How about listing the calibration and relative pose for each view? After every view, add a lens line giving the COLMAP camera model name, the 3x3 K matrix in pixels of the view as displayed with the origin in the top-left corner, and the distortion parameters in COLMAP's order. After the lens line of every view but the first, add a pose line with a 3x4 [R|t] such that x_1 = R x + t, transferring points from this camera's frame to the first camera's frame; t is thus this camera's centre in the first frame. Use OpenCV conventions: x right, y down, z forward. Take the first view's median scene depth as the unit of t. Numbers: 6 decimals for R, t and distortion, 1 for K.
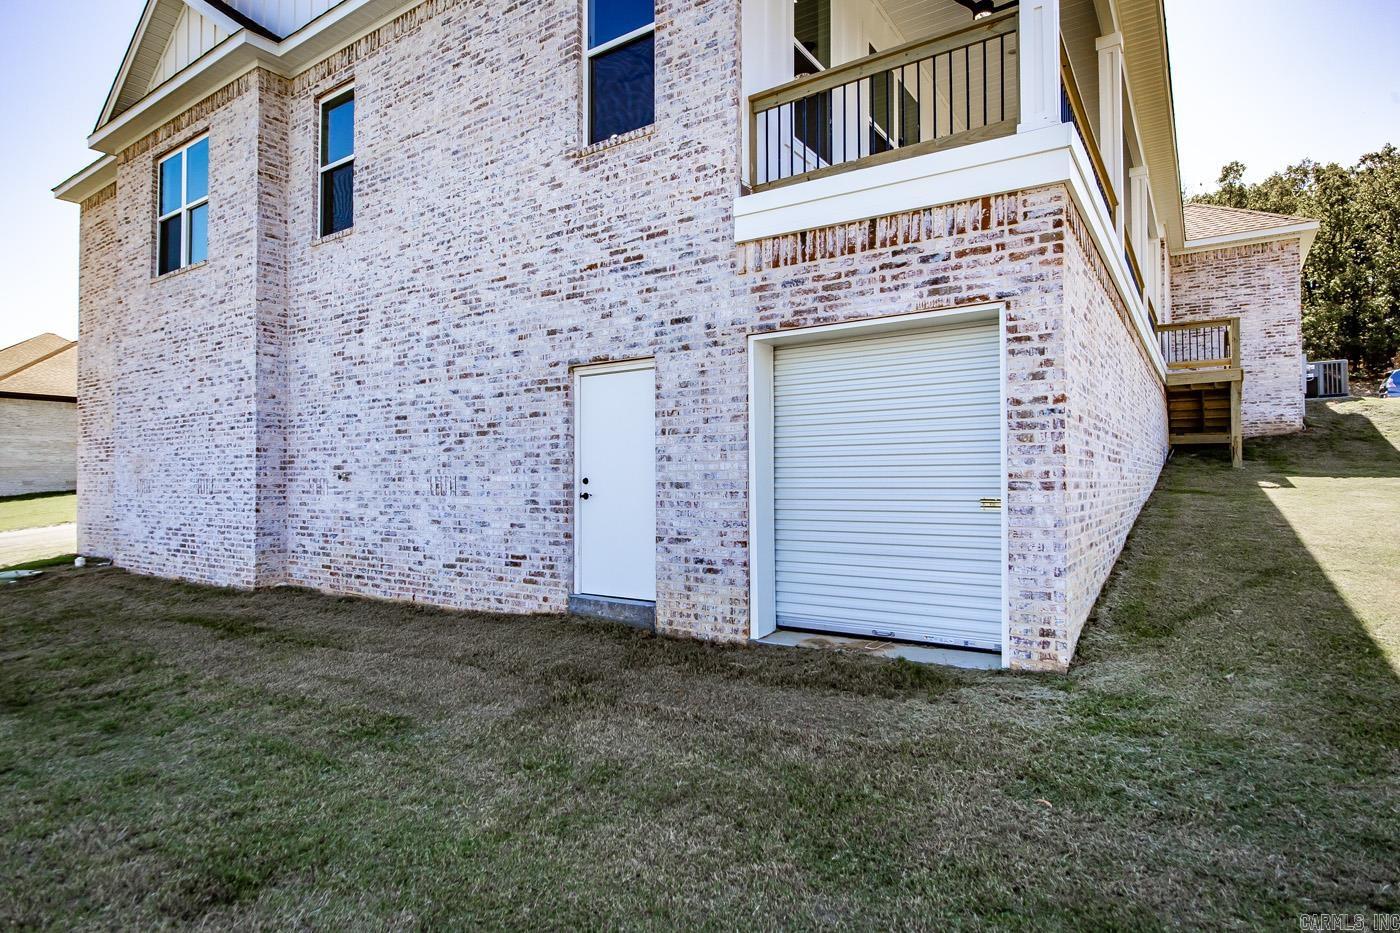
lens RADIAL K [[755.3, 0, 701.3], [0, 755.3, 484.7], [0, 0, 1]] dist [-0.000612, -0.000053]
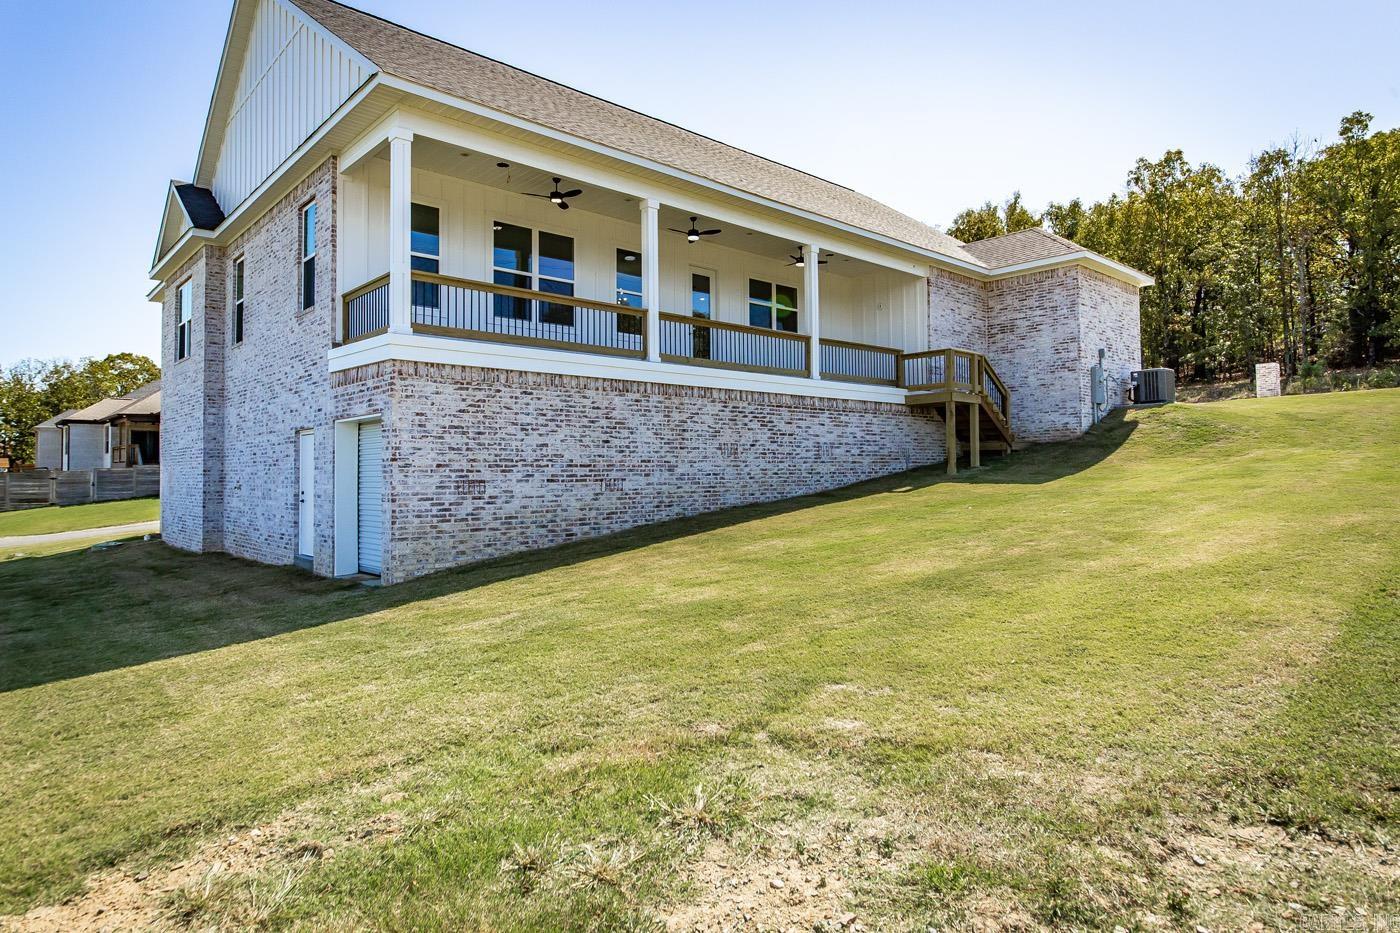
lens RADIAL K [[809.7, 0, 700.0], [0, 809.7, 466.5], [0, 0, 1]] dist [0.000822, 0.000041]
pose [[0.972870, -0.006387, -0.231266, 0.900297], [0.004225, 0.999943, -0.009845, -0.033006], [0.231316, 0.008601, 0.972841, -0.501179]]
